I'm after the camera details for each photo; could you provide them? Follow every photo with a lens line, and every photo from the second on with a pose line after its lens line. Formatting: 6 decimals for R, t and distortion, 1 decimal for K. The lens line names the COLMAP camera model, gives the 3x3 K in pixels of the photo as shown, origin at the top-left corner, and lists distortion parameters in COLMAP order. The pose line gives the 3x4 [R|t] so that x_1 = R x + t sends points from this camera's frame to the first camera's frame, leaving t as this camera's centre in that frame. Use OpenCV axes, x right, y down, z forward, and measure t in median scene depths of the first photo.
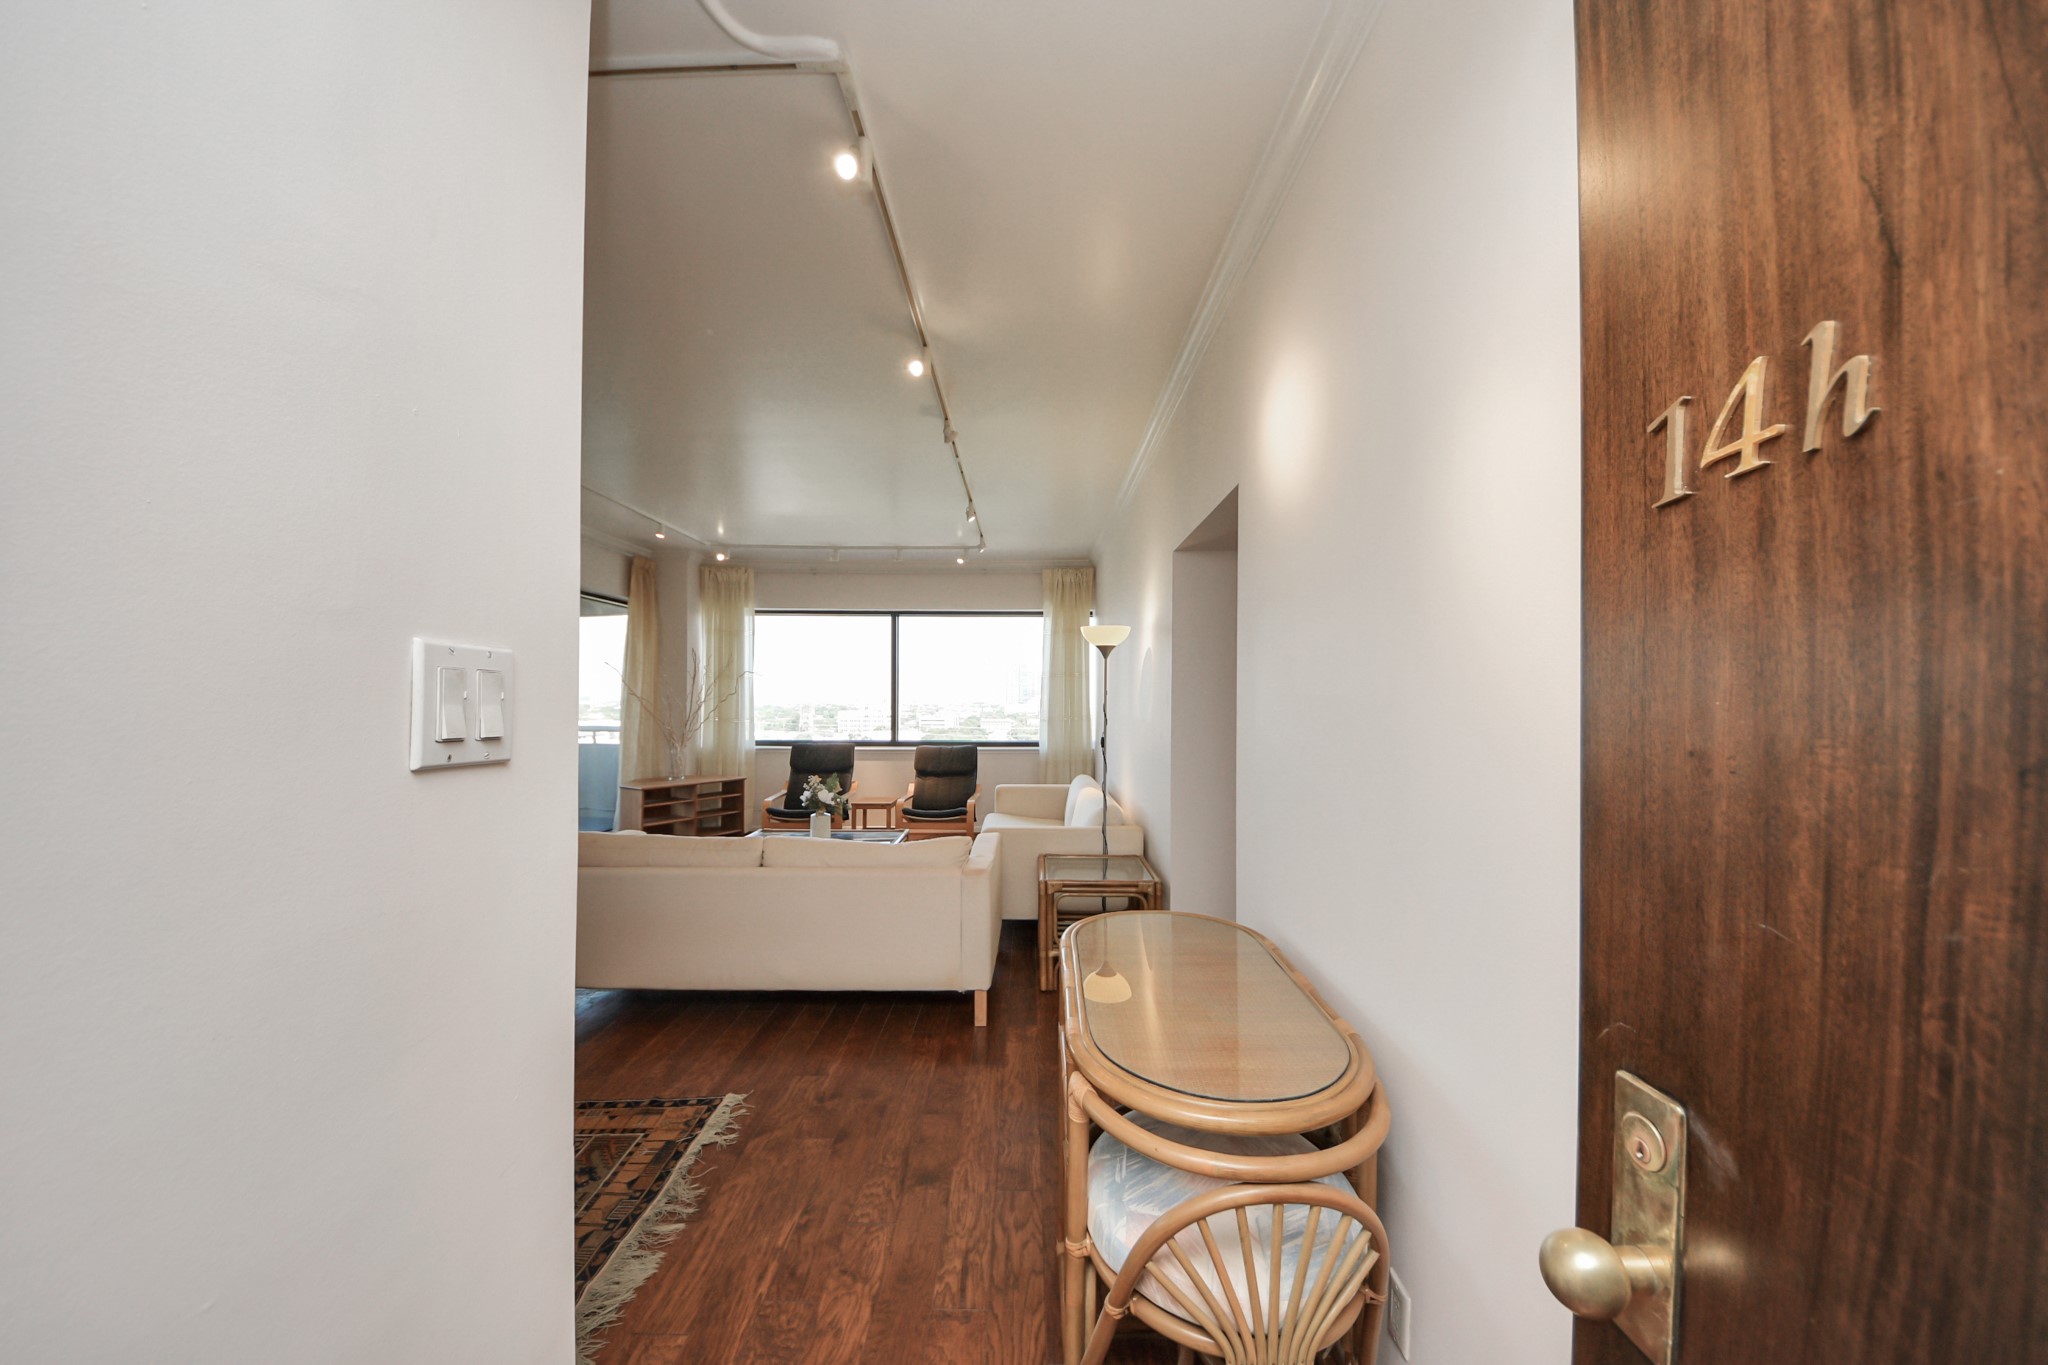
lens RADIAL K [[727.2, 0, 1025.3], [0, 727.2, 696.2], [0, 0, 1]] dist [0.019038, -0.015370]
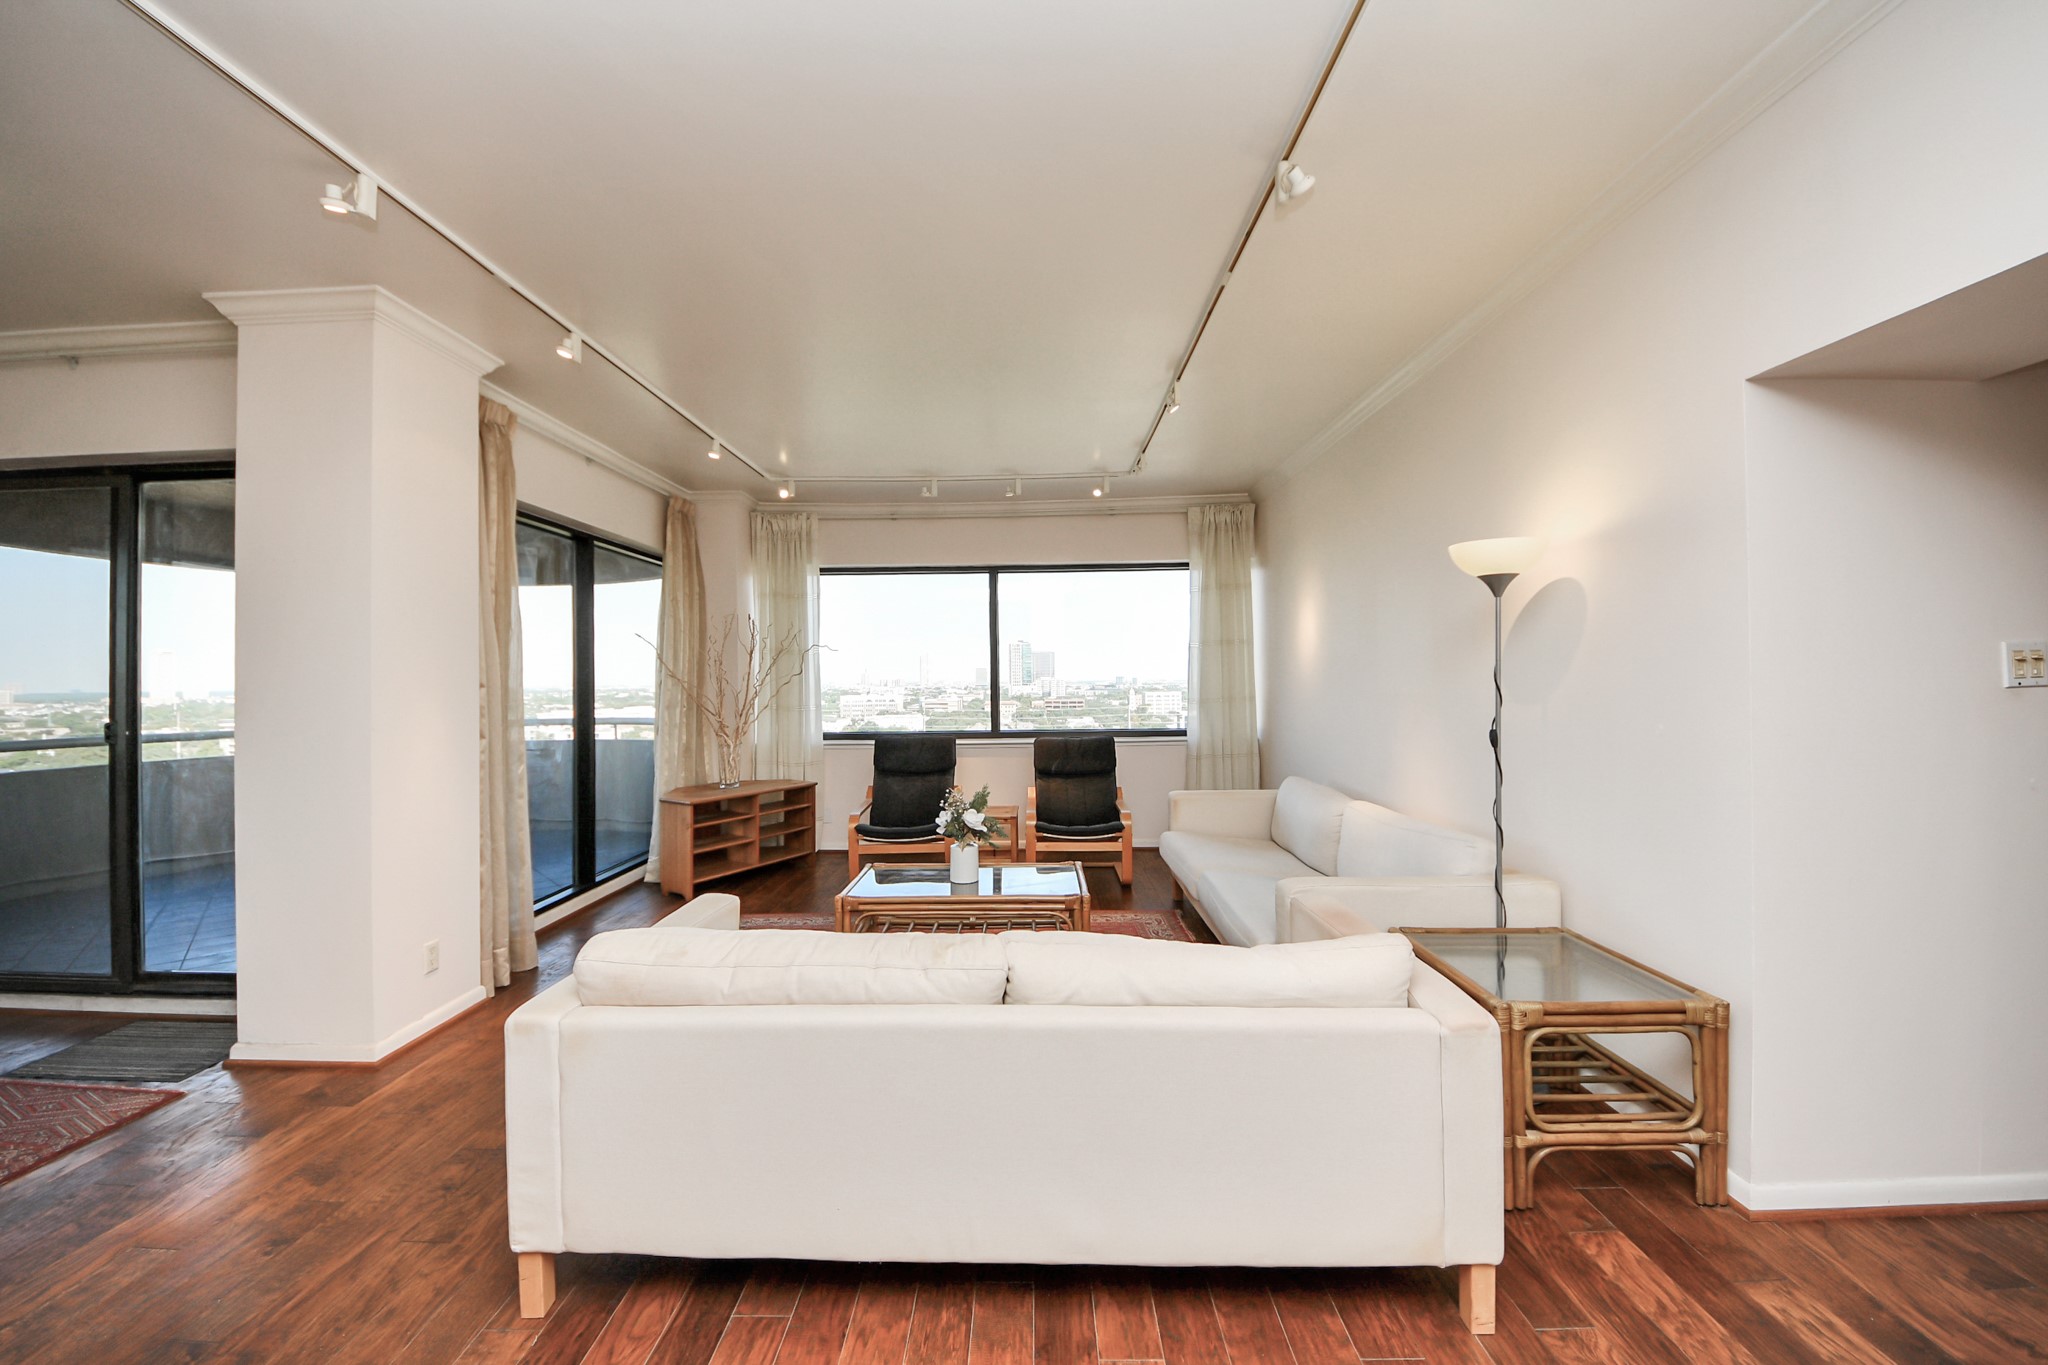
lens RADIAL K [[725.7, 0, 1017.2], [0, 725.7, 675.7], [0, 0, 1]] dist [0.017094, -0.015317]
pose [[0.999859, -0.016095, -0.004789, -0.172949], [0.016079, 0.999865, -0.003324, 0.004715], [0.004842, 0.003246, 0.999983, 0.244776]]
